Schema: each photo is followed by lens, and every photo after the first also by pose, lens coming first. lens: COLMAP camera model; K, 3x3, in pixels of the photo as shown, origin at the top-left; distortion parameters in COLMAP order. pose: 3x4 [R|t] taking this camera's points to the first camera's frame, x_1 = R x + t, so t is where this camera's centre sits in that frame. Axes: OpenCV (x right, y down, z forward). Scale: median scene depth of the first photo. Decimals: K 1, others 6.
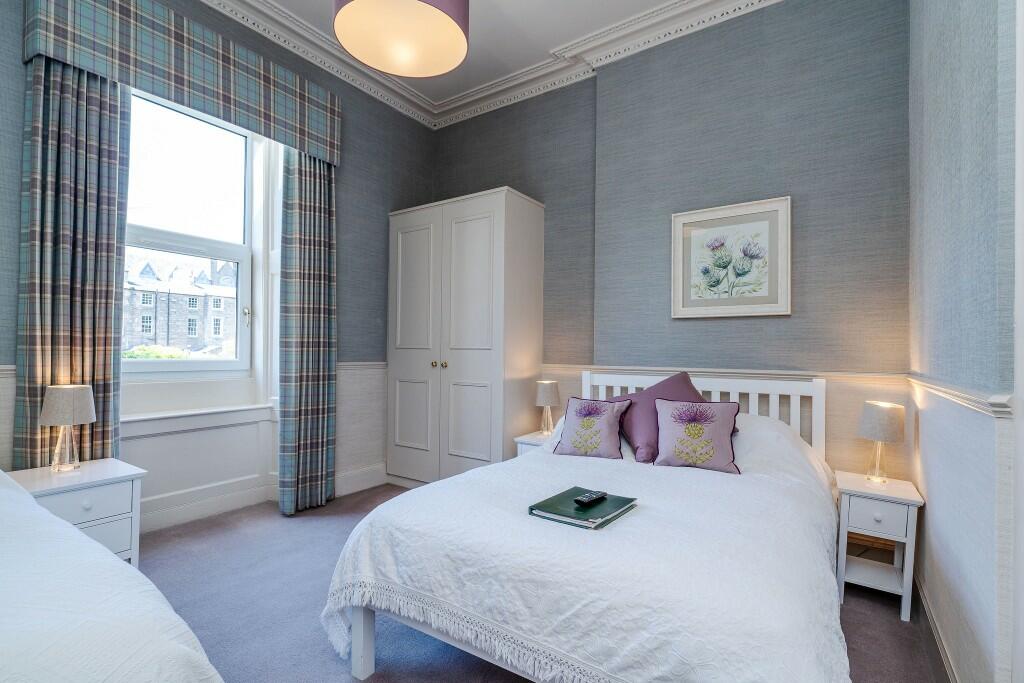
lens RADIAL K [[474.5, 0, 511.3], [0, 474.5, 346.8], [0, 0, 1]] dist [-0.002979, -0.000118]
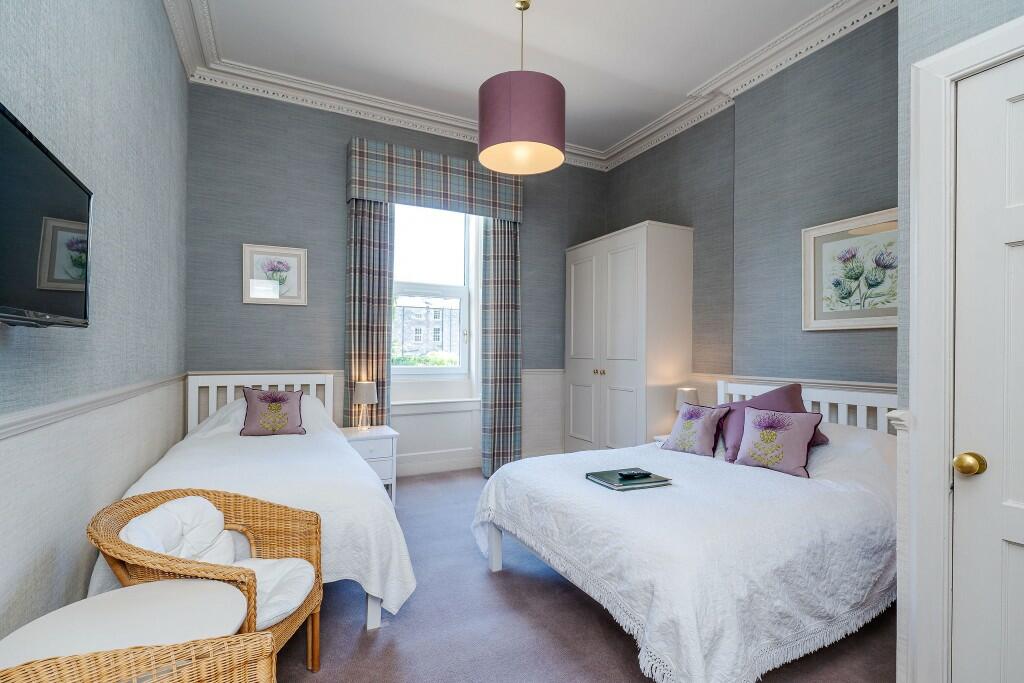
lens RADIAL K [[474.5, 0, 511.3], [0, 474.5, 346.8], [0, 0, 1]] dist [-0.002979, -0.000118]
pose [[0.873805, -0.010445, -0.486164, 0.300812], [0.007346, 0.999939, -0.008279, -0.022939], [0.486221, 0.003663, 0.873828, -0.212481]]
